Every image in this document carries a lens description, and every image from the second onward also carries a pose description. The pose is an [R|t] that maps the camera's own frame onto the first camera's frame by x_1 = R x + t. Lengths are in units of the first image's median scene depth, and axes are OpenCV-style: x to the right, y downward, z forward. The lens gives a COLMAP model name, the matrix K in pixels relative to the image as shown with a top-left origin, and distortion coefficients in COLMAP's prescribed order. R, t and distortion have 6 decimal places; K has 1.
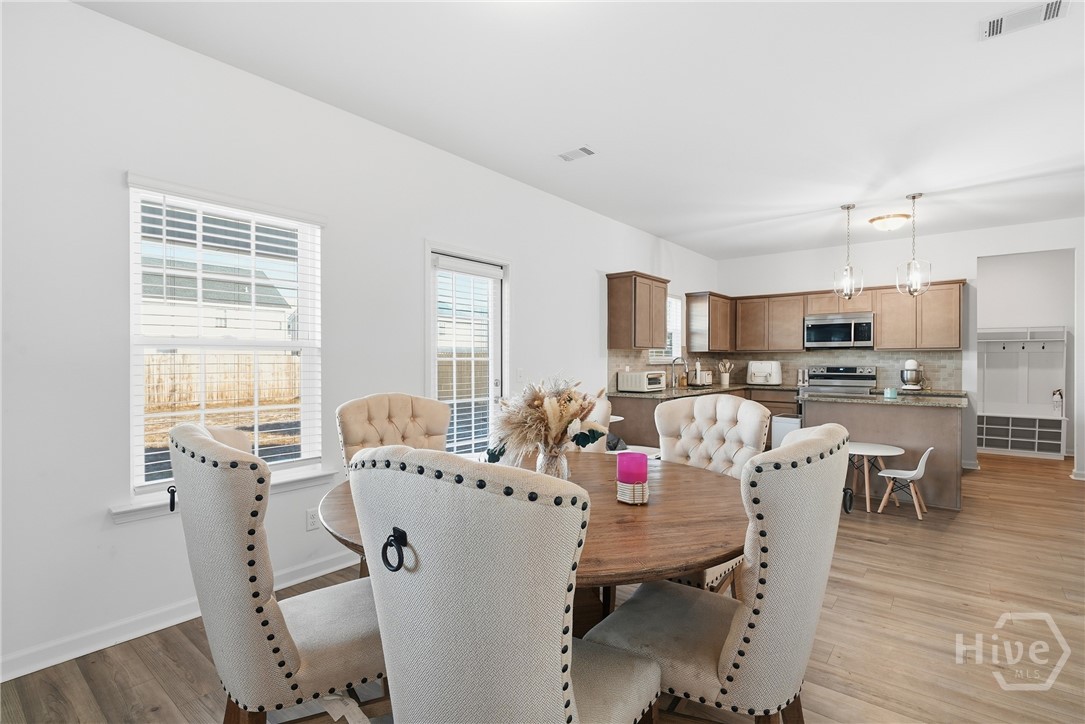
lens RADIAL K [[511.4, 0, 545.1], [0, 511.4, 358.3], [0, 0, 1]] dist [0.000181, 0.000225]
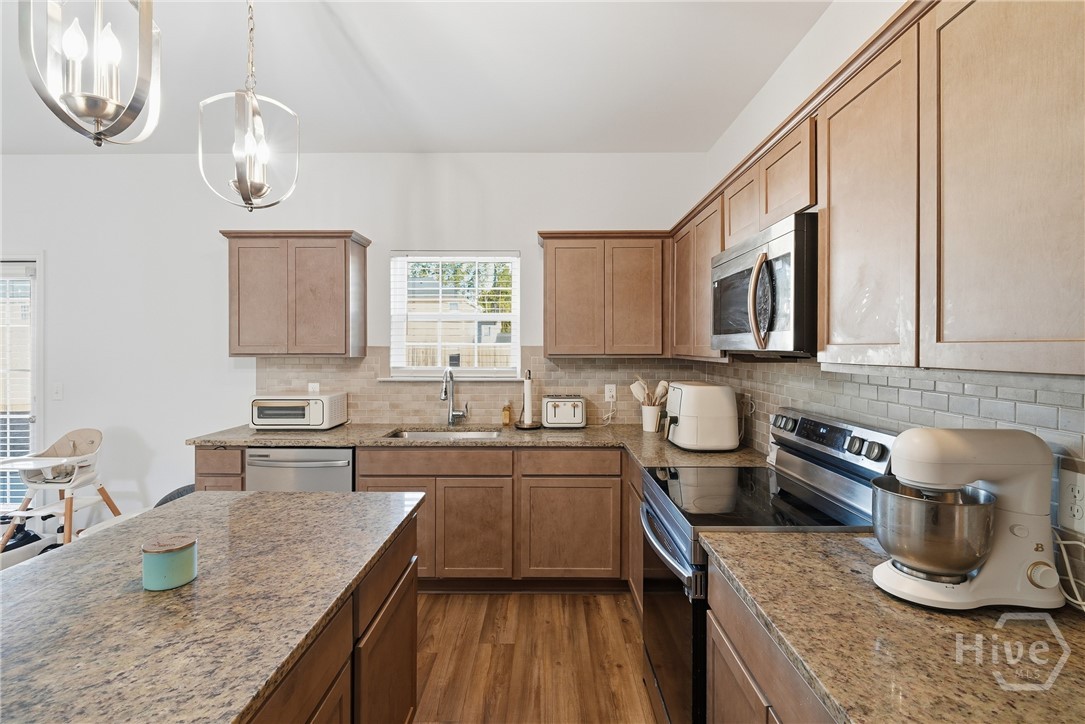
lens RADIAL K [[517.3, 0, 545.2], [0, 517.3, 350.1], [0, 0, 1]] dist [-0.000495, -0.000902]
pose [[0.622700, 0.006229, -0.782436, 0.708452], [0.003233, 0.999939, 0.010534, -0.025947], [0.782454, -0.009089, 0.622642, 0.713122]]
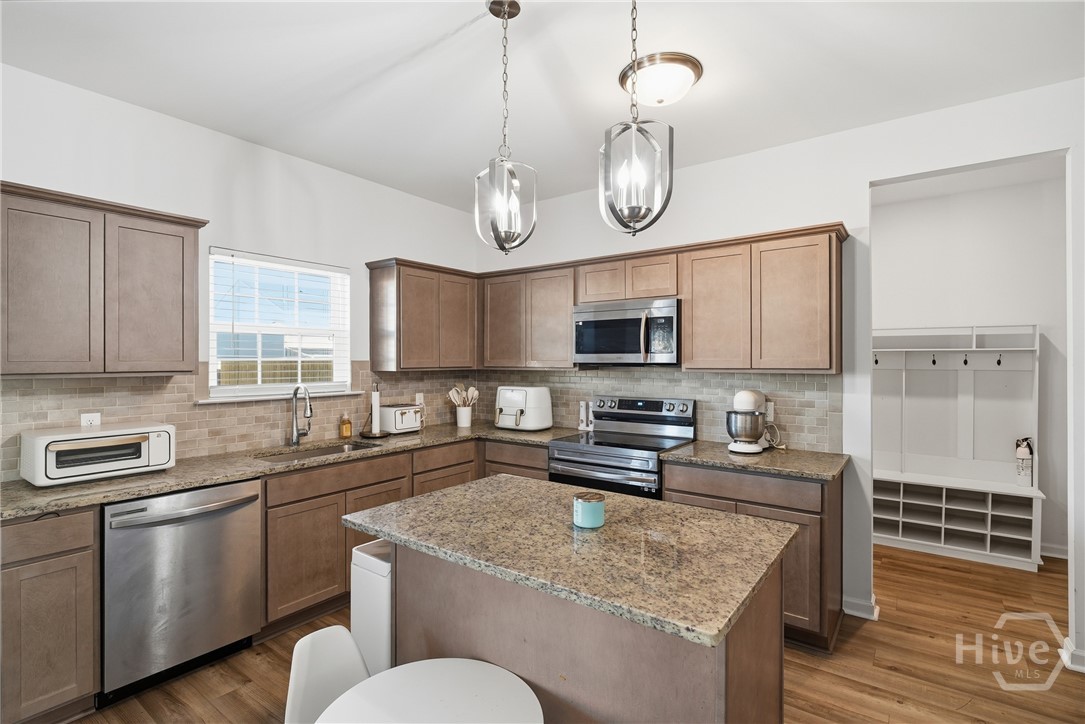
lens RADIAL K [[509.9, 0, 542.7], [0, 509.9, 356.6], [0, 0, 1]] dist [0.000581, 0.000183]
pose [[0.999015, -0.001172, 0.044363, 0.454046], [0.001293, 0.999996, -0.002684, -0.027306], [-0.044360, 0.002739, 0.999012, 0.468808]]
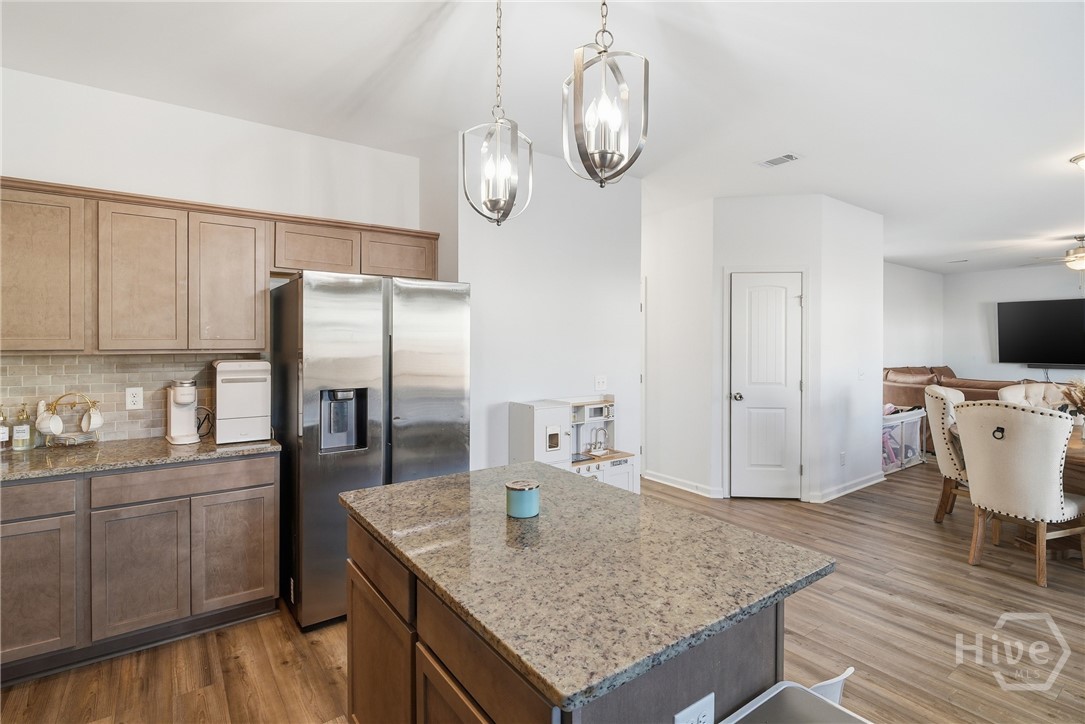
lens RADIAL K [[517.3, 0, 545.2], [0, 517.3, 350.1], [0, 0, 1]] dist [-0.000495, -0.000902]
pose [[-0.966259, -0.007205, 0.257472, 0.416135], [-0.004884, 0.999941, 0.009654, -0.023352], [-0.257526, 0.008071, -0.966238, 0.953373]]
